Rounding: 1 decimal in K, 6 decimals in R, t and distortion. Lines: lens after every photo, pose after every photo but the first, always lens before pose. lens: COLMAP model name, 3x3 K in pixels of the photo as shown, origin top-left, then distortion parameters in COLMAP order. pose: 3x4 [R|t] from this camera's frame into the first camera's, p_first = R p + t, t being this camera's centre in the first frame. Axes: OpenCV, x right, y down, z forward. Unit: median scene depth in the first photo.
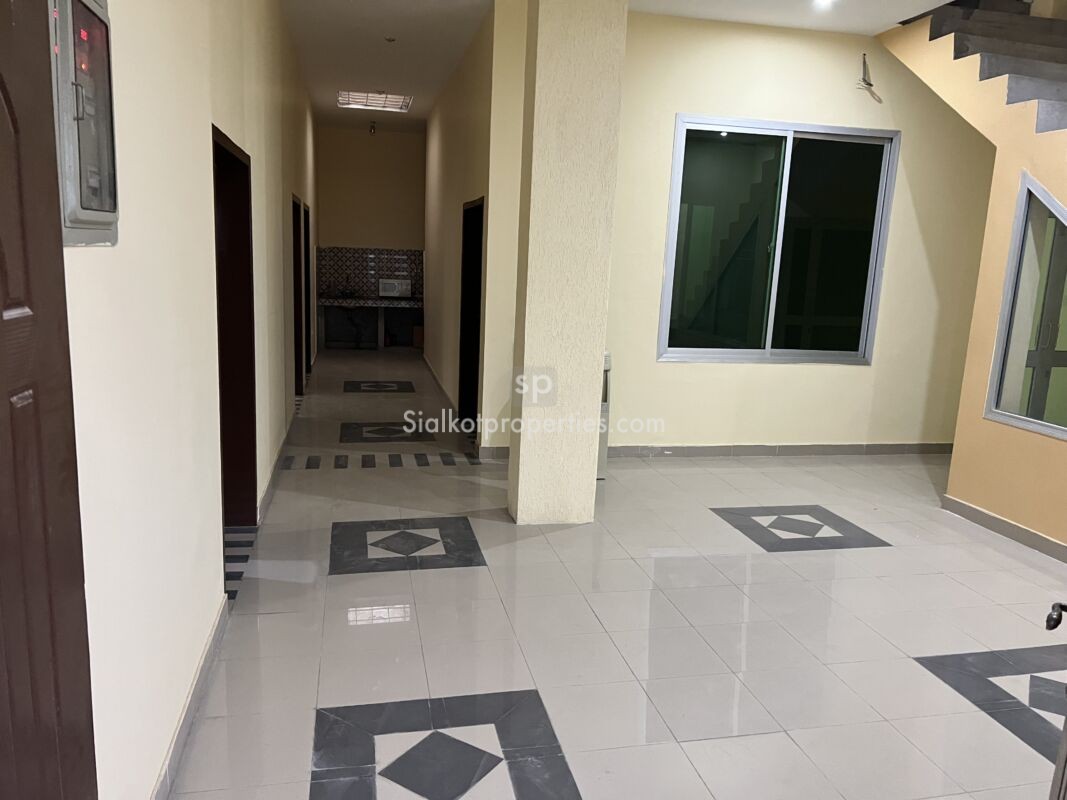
lens RADIAL K [[805.6, 0, 533.5], [0, 805.6, 400.0], [0, 0, 1]] dist [0.089267, -0.134914]
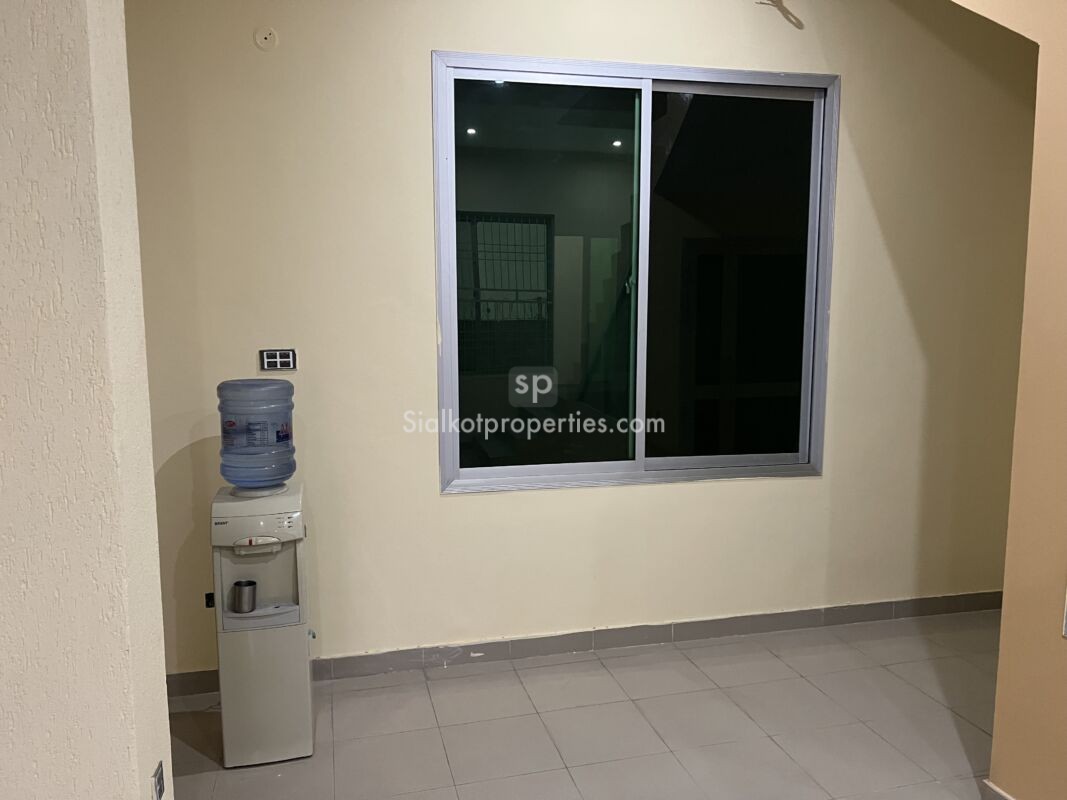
lens RADIAL K [[805.6, 0, 533.5], [0, 805.6, 400.0], [0, 0, 1]] dist [0.089267, -0.134914]
pose [[0.998343, -0.052766, 0.022956, 0.204989], [0.054095, 0.996622, -0.061791, -0.074386], [-0.019618, 0.062930, 0.997825, 0.435246]]
